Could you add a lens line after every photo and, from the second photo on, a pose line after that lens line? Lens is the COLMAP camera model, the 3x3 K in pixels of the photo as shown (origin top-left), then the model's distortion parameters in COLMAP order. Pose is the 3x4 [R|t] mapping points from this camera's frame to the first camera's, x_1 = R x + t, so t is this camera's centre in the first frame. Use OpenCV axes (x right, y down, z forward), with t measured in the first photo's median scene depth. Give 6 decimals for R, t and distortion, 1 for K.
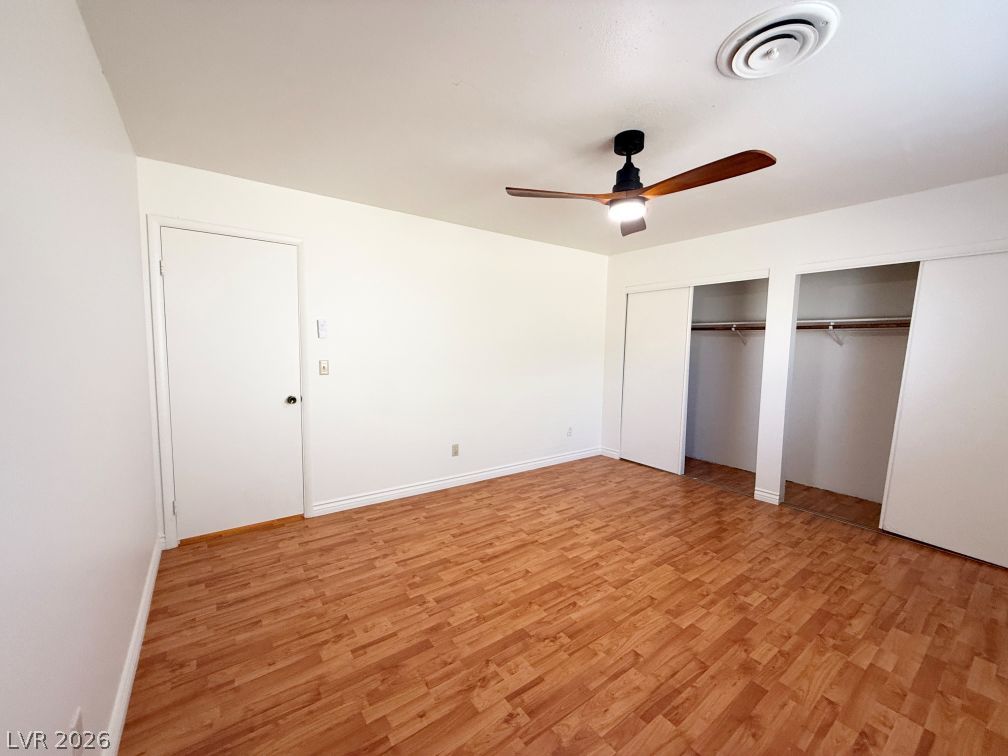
lens RADIAL K [[400.9, 0, 504.6], [0, 400.9, 366.9], [0, 0, 1]] dist [0.001428, 0.000404]
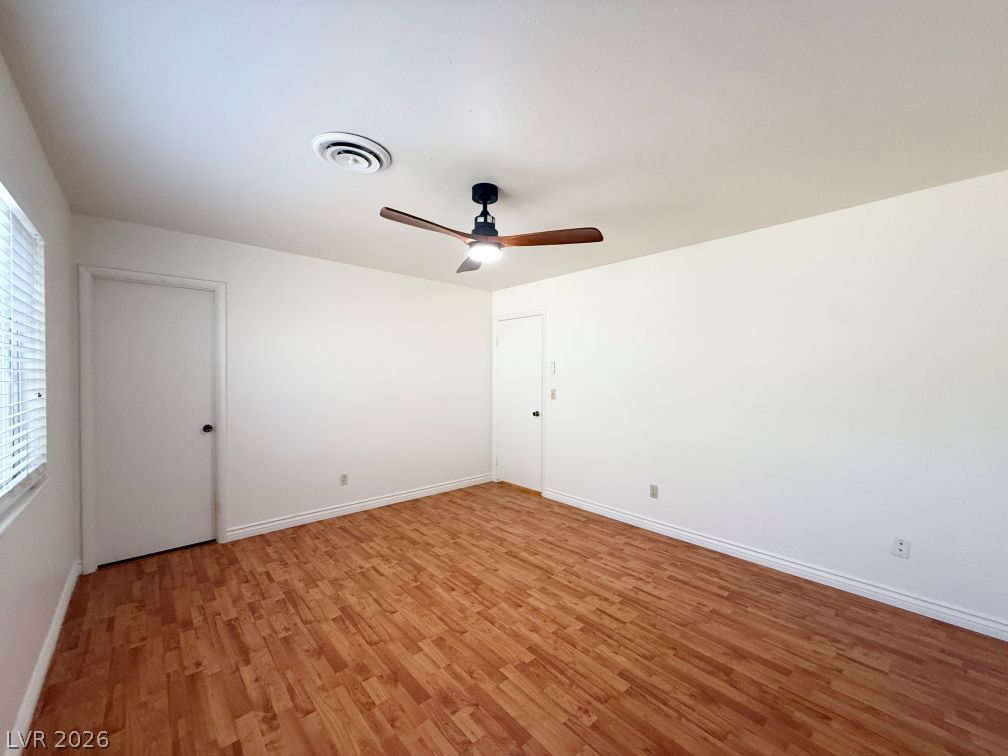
lens RADIAL K [[401.3, 0, 498.9], [0, 401.3, 378.6], [0, 0, 1]] dist [-0.000228, 0.000081]
pose [[0.096648, -0.007064, -0.995294, 1.147676], [-0.057412, 0.998270, -0.012660, -0.031276], [0.993661, 0.058365, 0.096075, 0.807602]]
